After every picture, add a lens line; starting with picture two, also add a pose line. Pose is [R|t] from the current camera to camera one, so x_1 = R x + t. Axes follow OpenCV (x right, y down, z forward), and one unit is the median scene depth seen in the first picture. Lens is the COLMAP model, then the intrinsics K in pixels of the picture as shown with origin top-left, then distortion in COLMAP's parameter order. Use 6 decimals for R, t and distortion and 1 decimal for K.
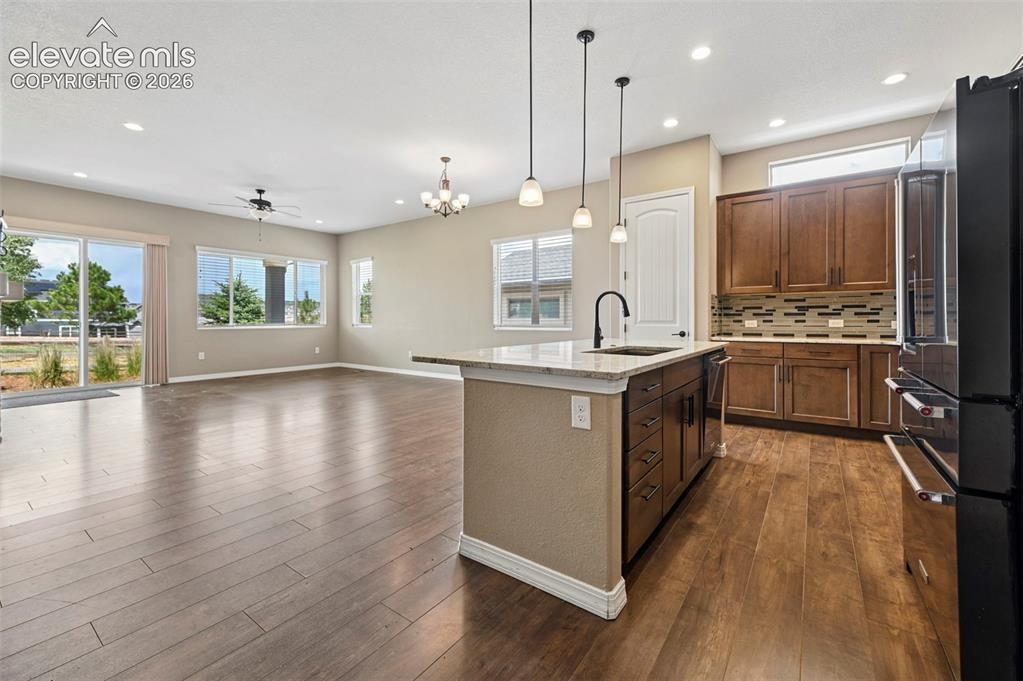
lens RADIAL K [[409.9, 0, 491.9], [0, 409.9, 317.5], [0, 0, 1]] dist [-0.001042, 0.000505]
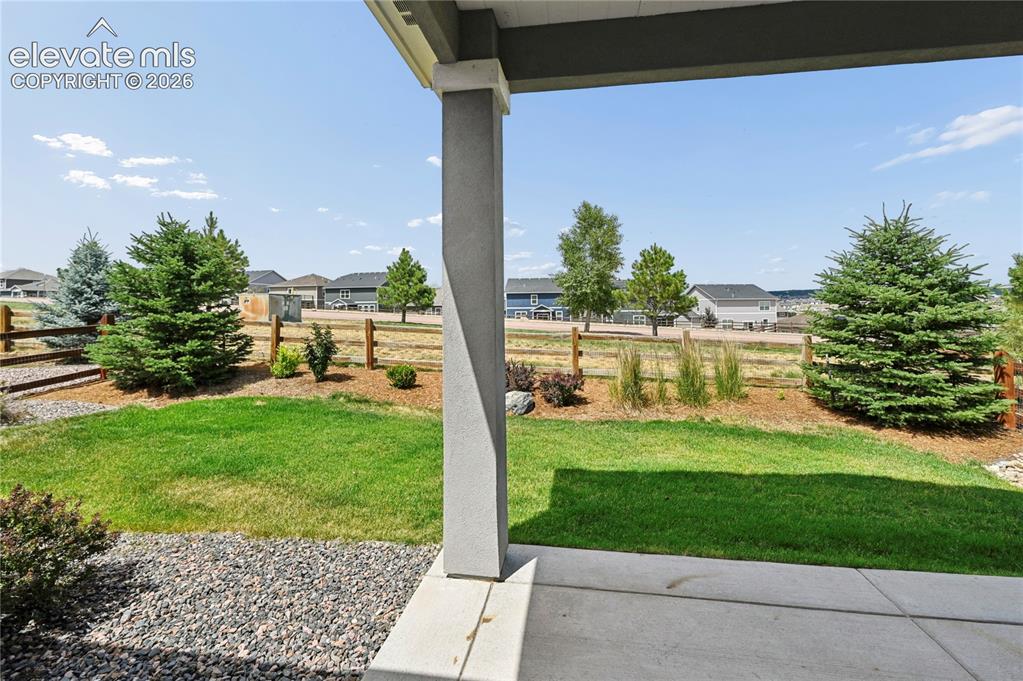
lens RADIAL K [[402.6, 0, 536.0], [0, 402.6, 303.8], [0, 0, 1]] dist [-0.001118, 0.000288]
pose [[0.499742, -0.020799, -0.865925, -0.526616], [0.011508, 0.999783, -0.017372, 0.009798], [0.866098, -0.001284, 0.499873, 0.487084]]
